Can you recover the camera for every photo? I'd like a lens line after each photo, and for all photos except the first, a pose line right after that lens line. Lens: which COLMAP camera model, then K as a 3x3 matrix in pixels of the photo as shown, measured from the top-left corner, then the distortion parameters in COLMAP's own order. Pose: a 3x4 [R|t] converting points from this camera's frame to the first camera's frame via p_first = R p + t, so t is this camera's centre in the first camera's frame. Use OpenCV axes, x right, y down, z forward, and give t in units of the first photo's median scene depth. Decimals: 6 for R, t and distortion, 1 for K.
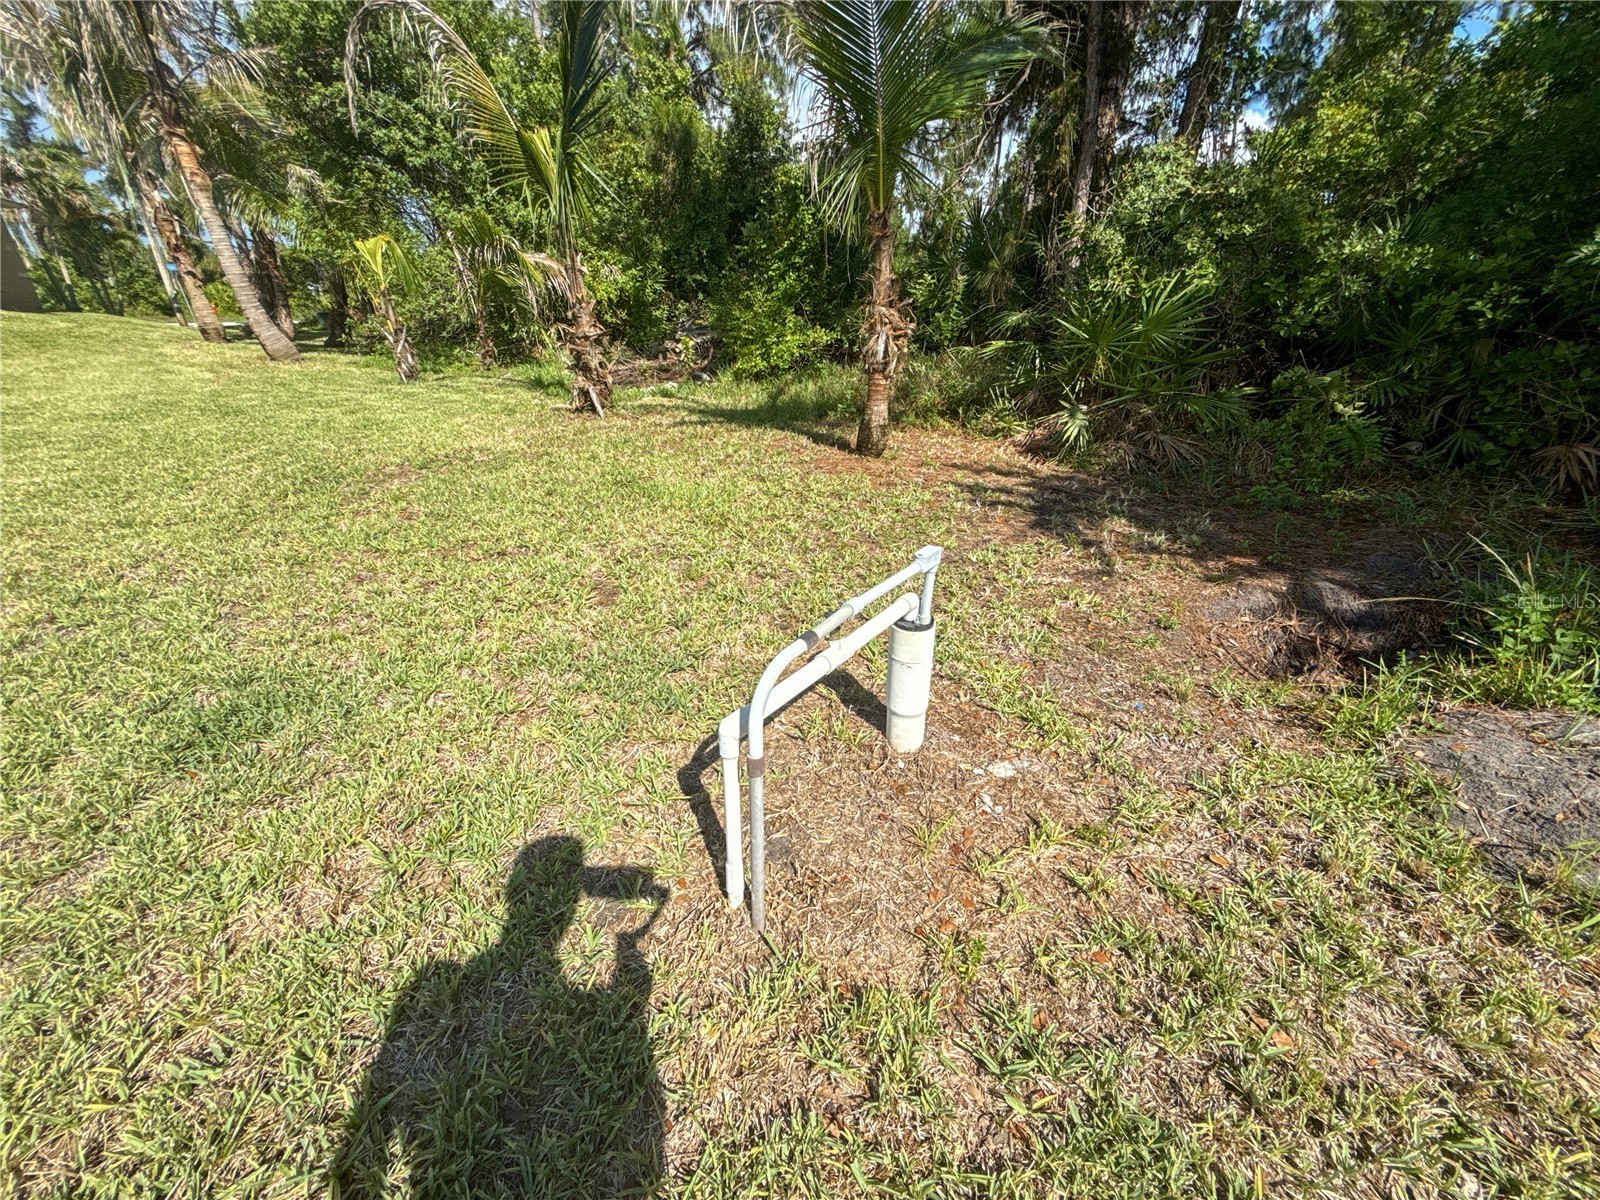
lens RADIAL K [[641.9, 0, 800.2], [0, 641.9, 600.9], [0, 0, 1]] dist [0.001220, -0.000117]
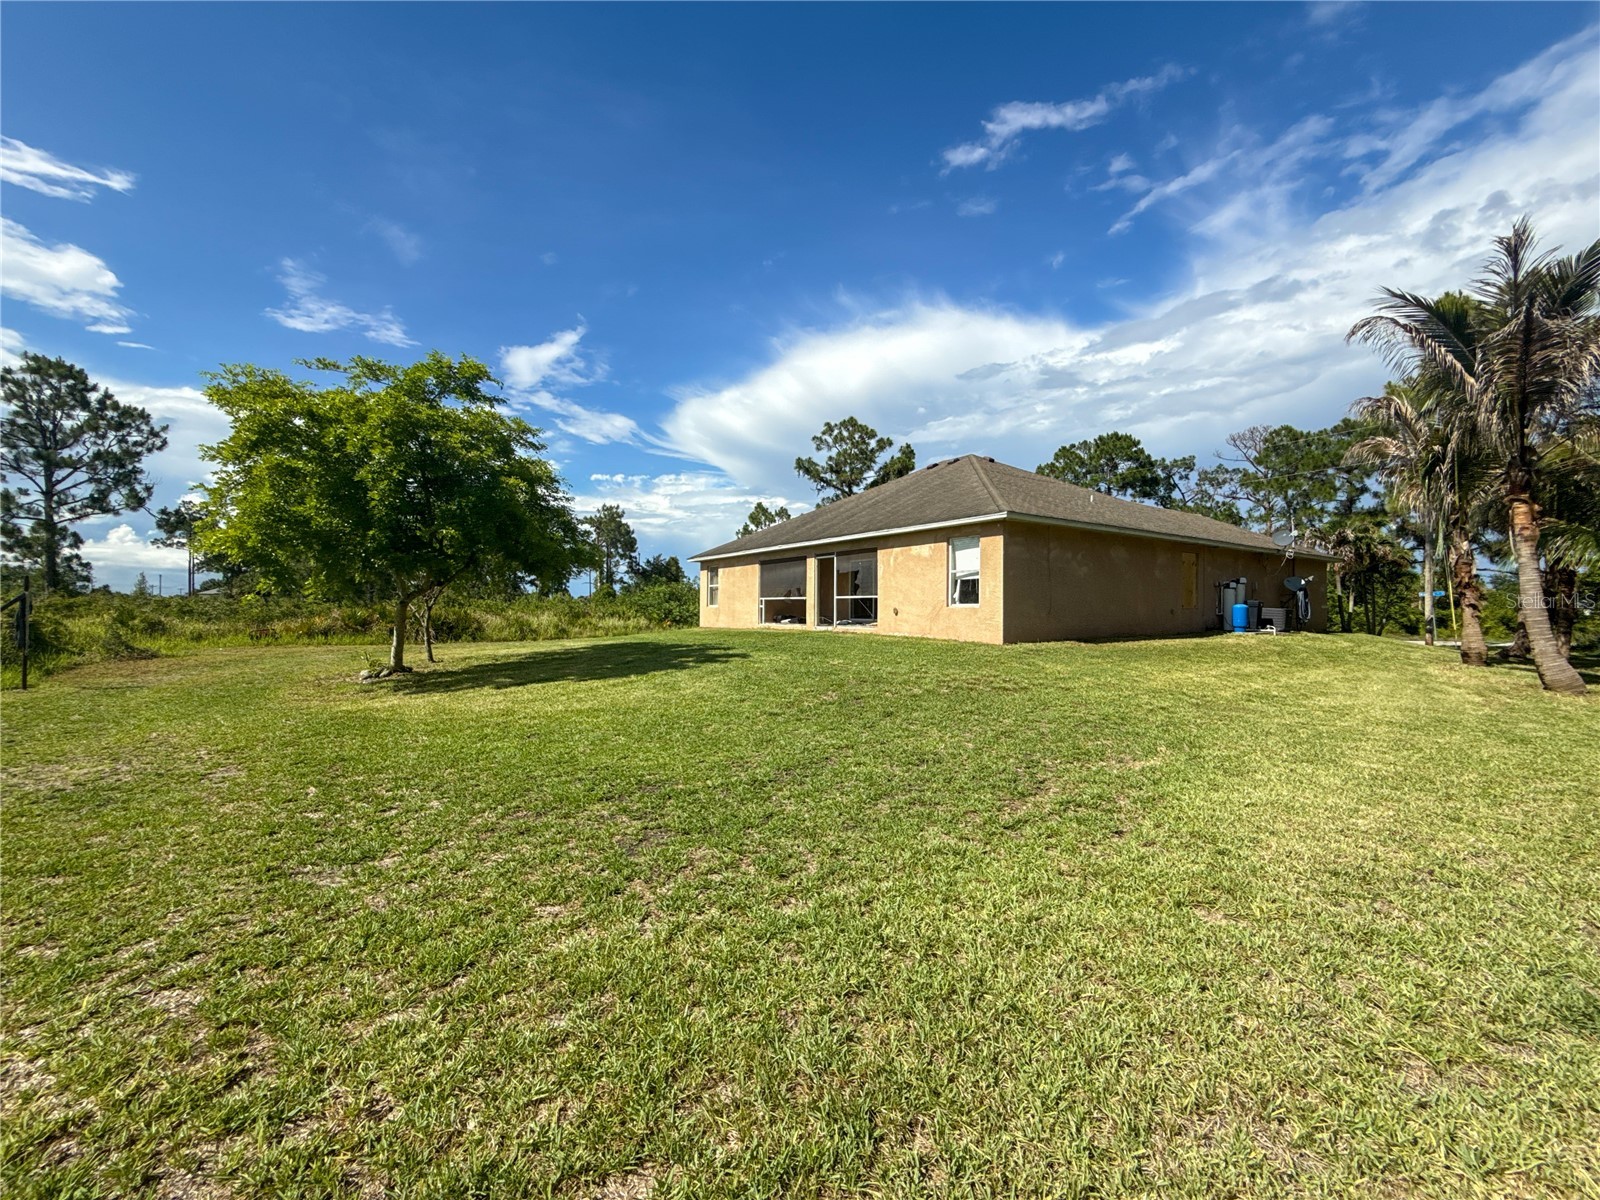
lens RADIAL K [[641.9, 0, 805.5], [0, 641.9, 604.4], [0, 0, 1]] dist [0.001220, -0.000117]
pose [[0.094853, -0.018766, -0.995314, 0.029619], [-0.421922, 0.904822, -0.057269, 0.031872], [0.901657, 0.425377, 0.077907, -0.125732]]
